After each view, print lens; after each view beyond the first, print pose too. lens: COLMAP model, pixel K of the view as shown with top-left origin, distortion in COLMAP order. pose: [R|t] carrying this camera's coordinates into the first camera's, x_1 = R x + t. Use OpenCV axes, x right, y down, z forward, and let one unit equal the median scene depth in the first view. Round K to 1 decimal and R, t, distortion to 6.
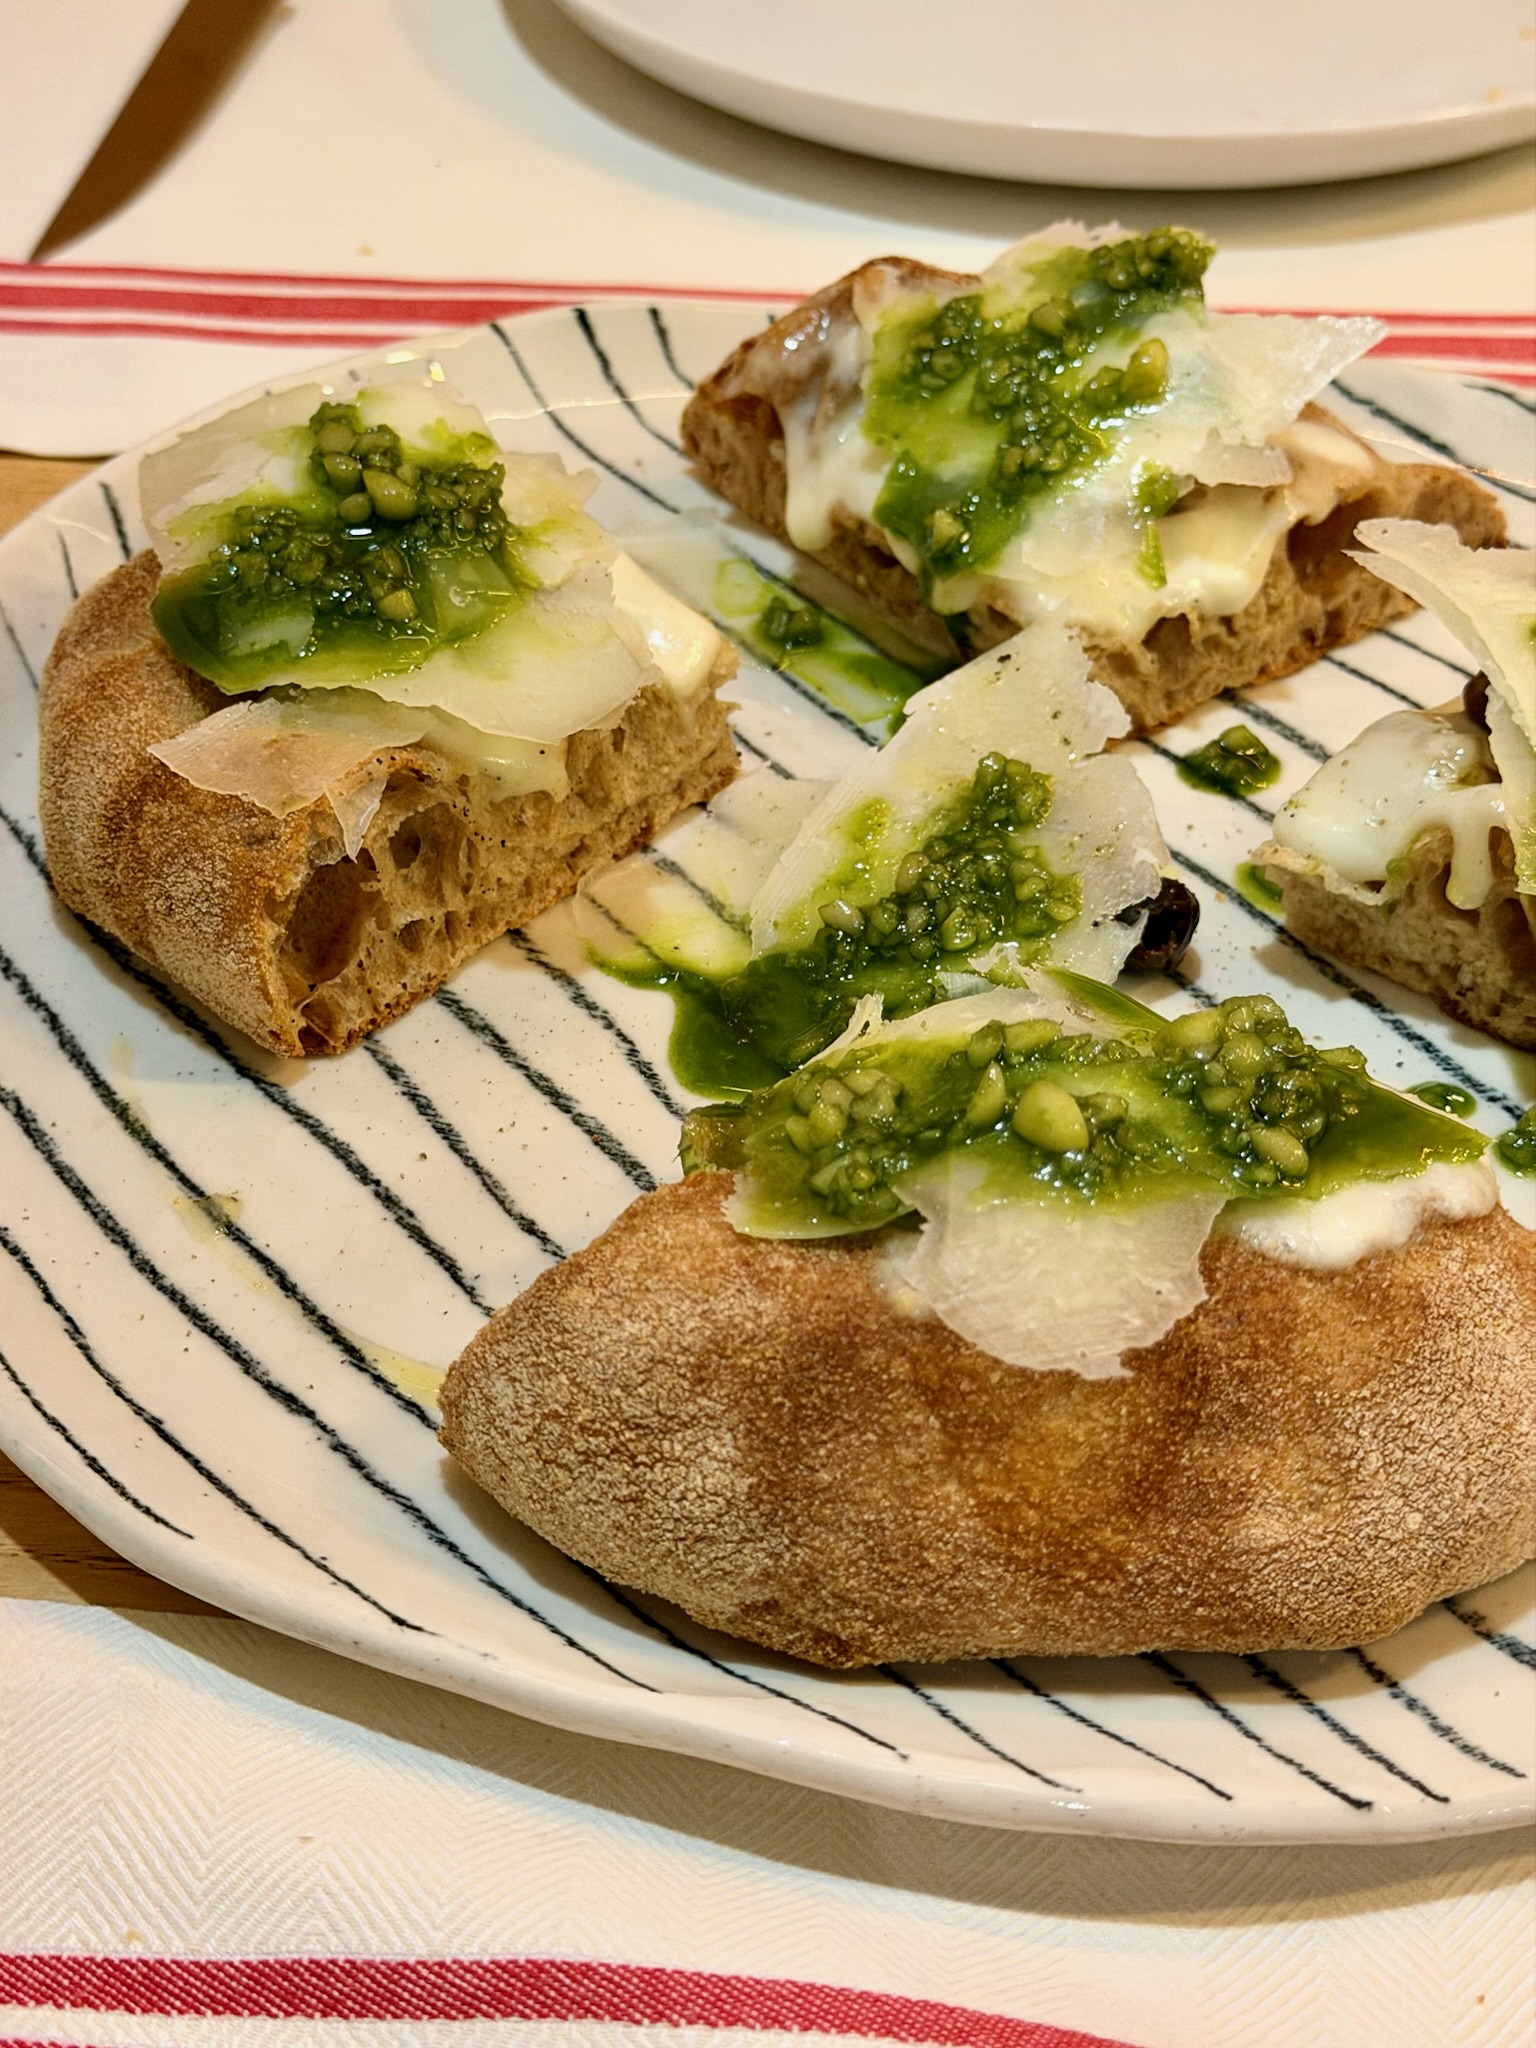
lens RADIAL K [[2824.4, 0, 768.0], [0, 2824.4, 1024.0], [0, 0, 1]] dist [0.119196, -0.169044]
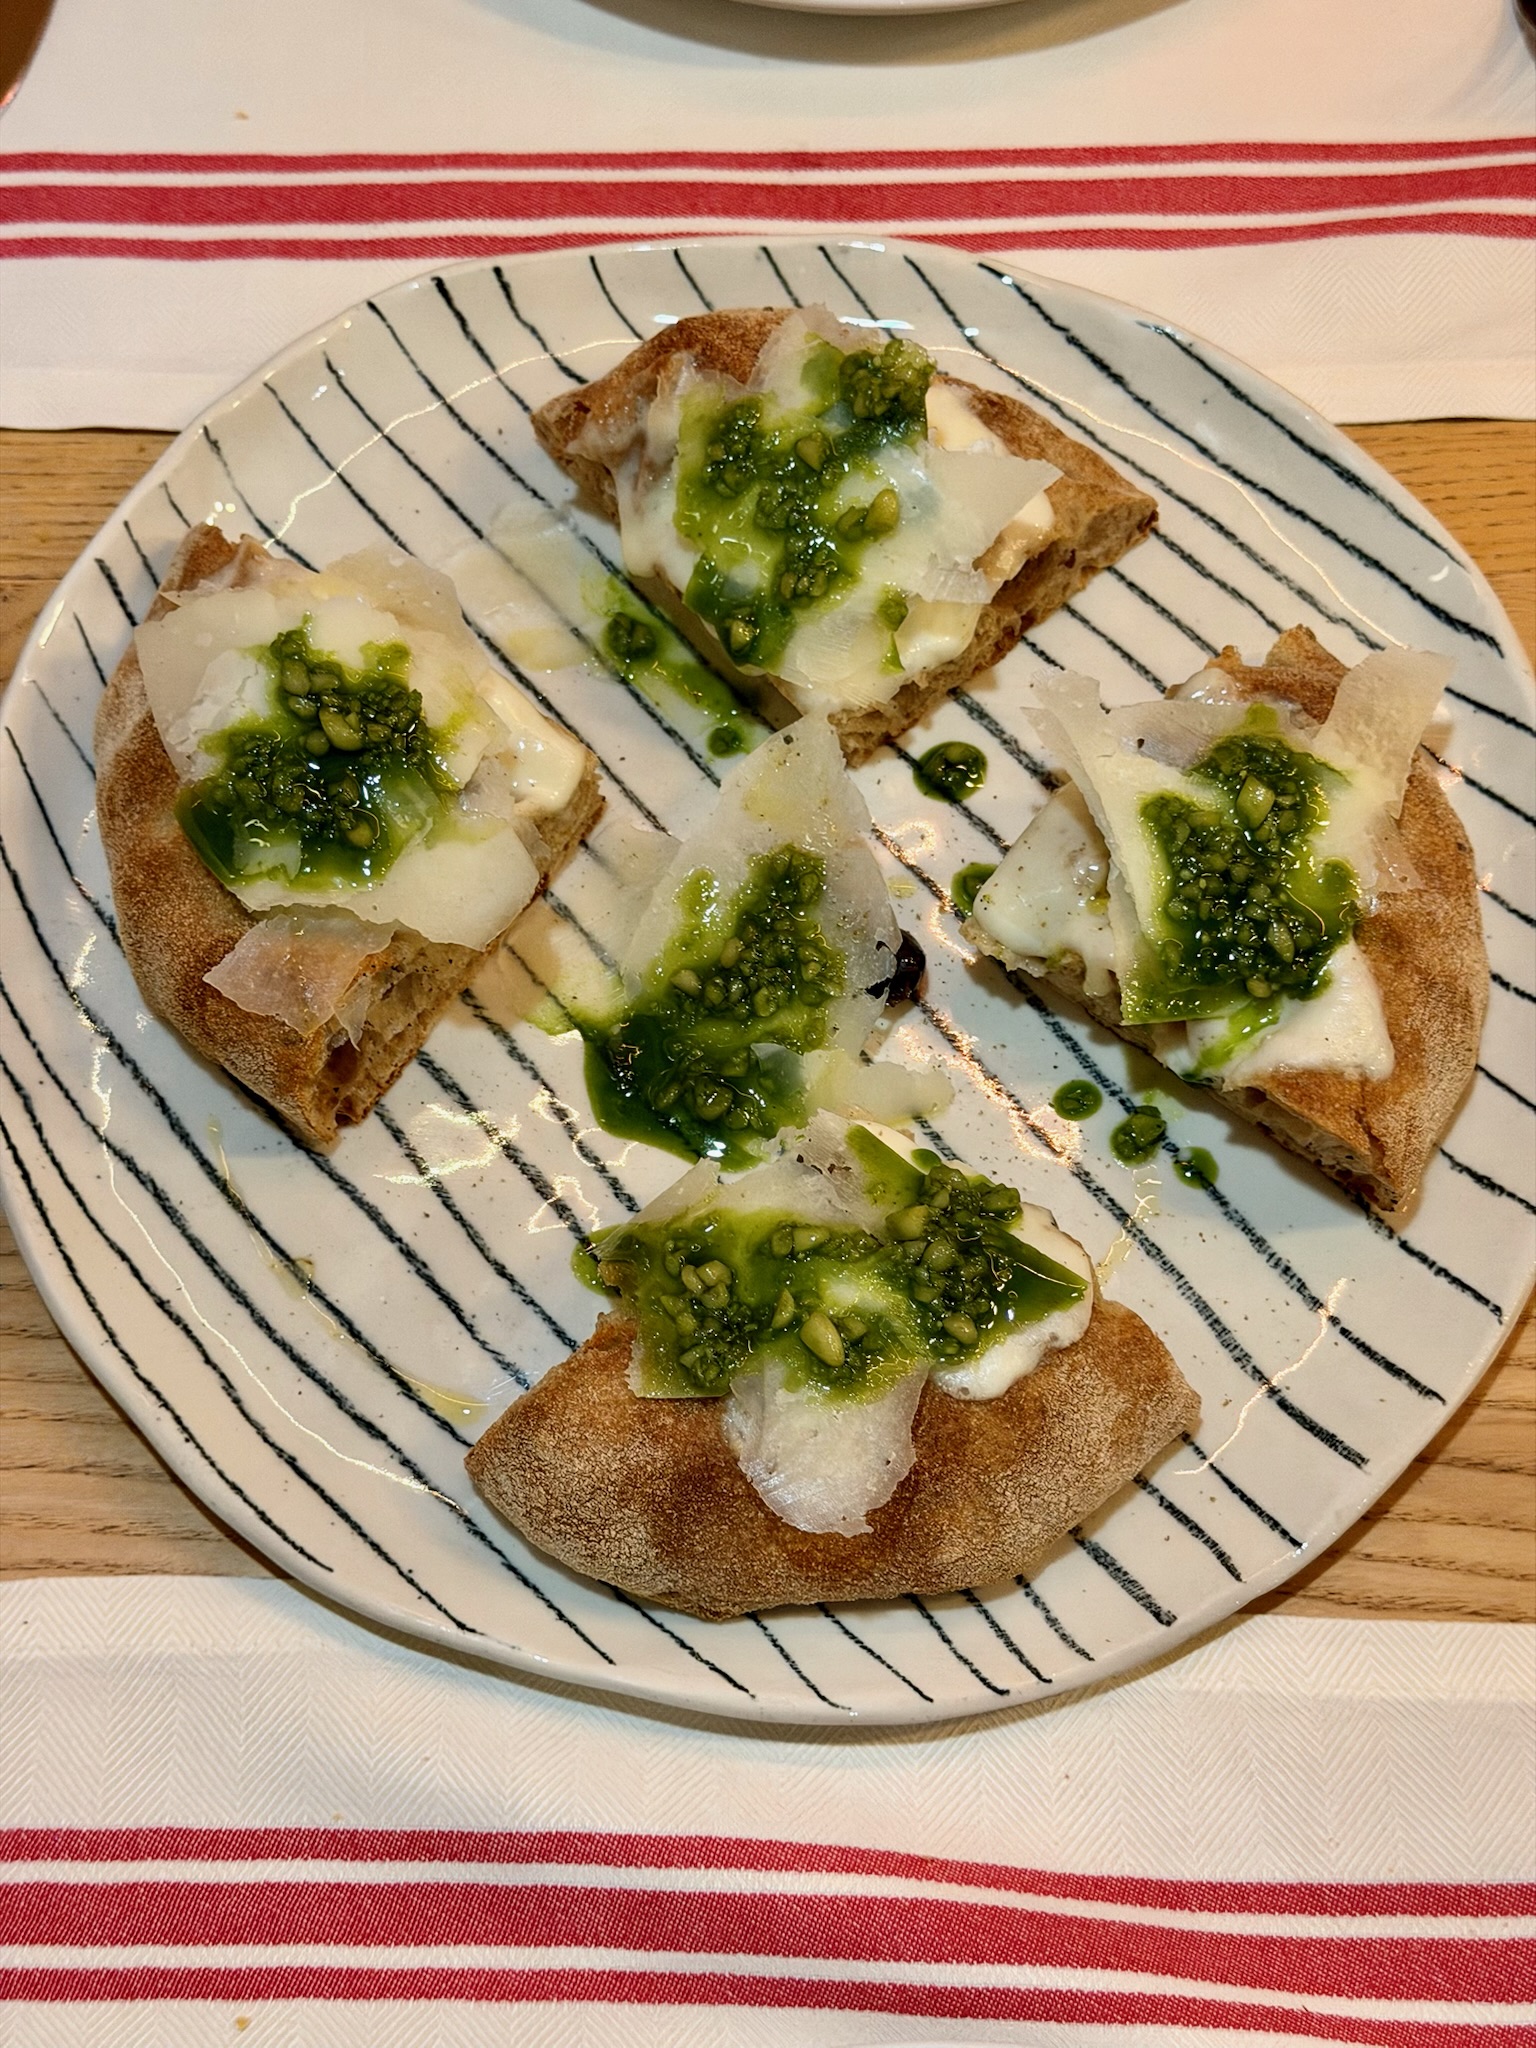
lens RADIAL K [[2376.6, 0, 794.5], [0, 2376.6, 1023.6], [0, 0, 1]] dist [0.097627, -0.025456]
pose [[0.996488, -0.072785, 0.041402, 0.033138], [0.047324, 0.897414, 0.438644, -0.622642], [-0.069082, -0.435144, 0.897707, -0.143507]]
